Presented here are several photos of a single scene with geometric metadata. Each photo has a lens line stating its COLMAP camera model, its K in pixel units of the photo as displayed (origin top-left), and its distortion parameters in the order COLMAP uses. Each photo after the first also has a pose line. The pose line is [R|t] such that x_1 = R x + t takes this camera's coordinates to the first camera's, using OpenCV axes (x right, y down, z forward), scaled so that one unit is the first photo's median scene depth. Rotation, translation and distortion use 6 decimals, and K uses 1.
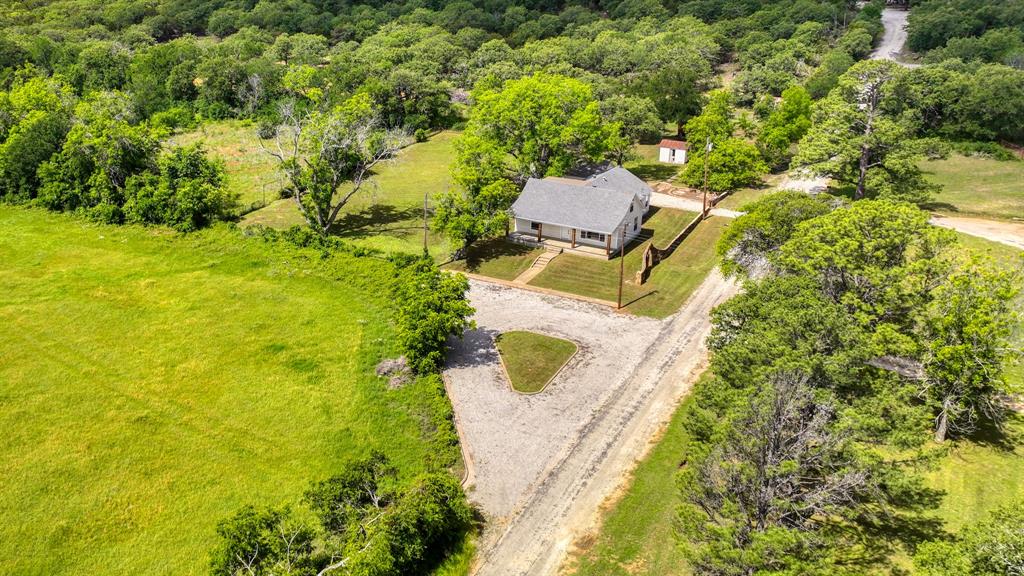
lens RADIAL K [[731.3, 0, 512.0], [0, 731.3, 288.0], [0, 0, 1]] dist [0.006314, 0.004027]
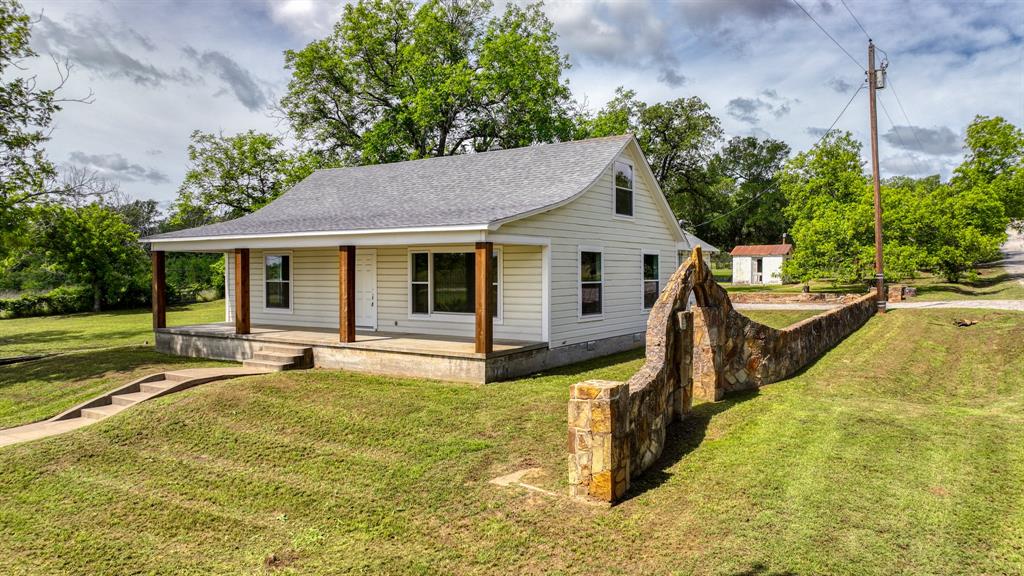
lens RADIAL K [[727.6, 0, 512.0], [0, 727.6, 288.0], [0, 0, 1]] dist [0.006753, 0.005868]
pose [[0.995064, 0.000463, -0.099237, 0.158117], [-0.033501, 0.942852, -0.331523, 0.001723], [0.093412, 0.333211, 0.938214, 0.812058]]
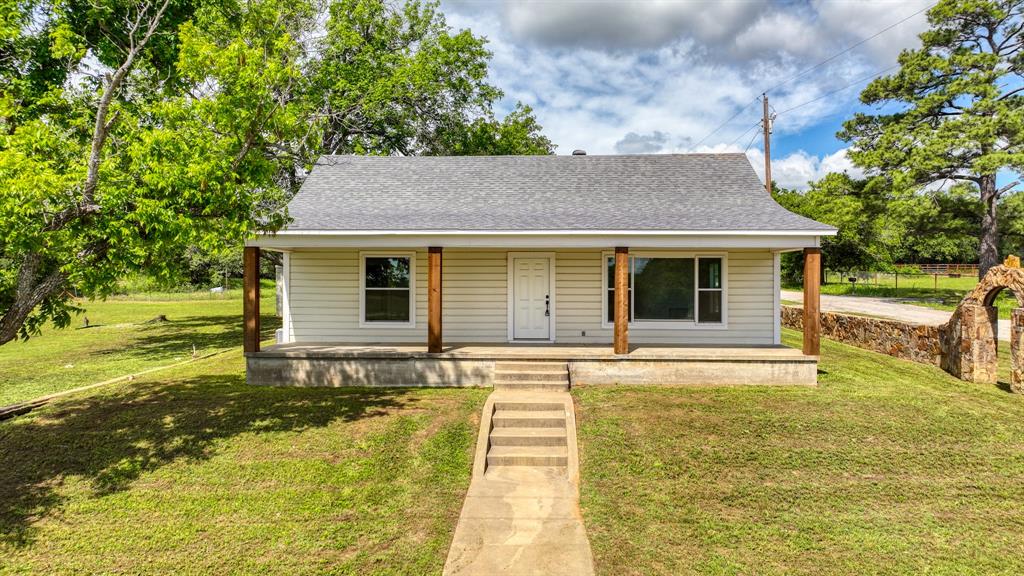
lens RADIAL K [[731.3, 0, 512.0], [0, 731.3, 288.0], [0, 0, 1]] dist [0.006314, 0.004027]
pose [[0.895280, 0.000156, 0.445503, -0.031111], [0.156856, 0.935857, -0.315544, -0.012672], [-0.416976, 0.352380, 0.837830, 0.858330]]
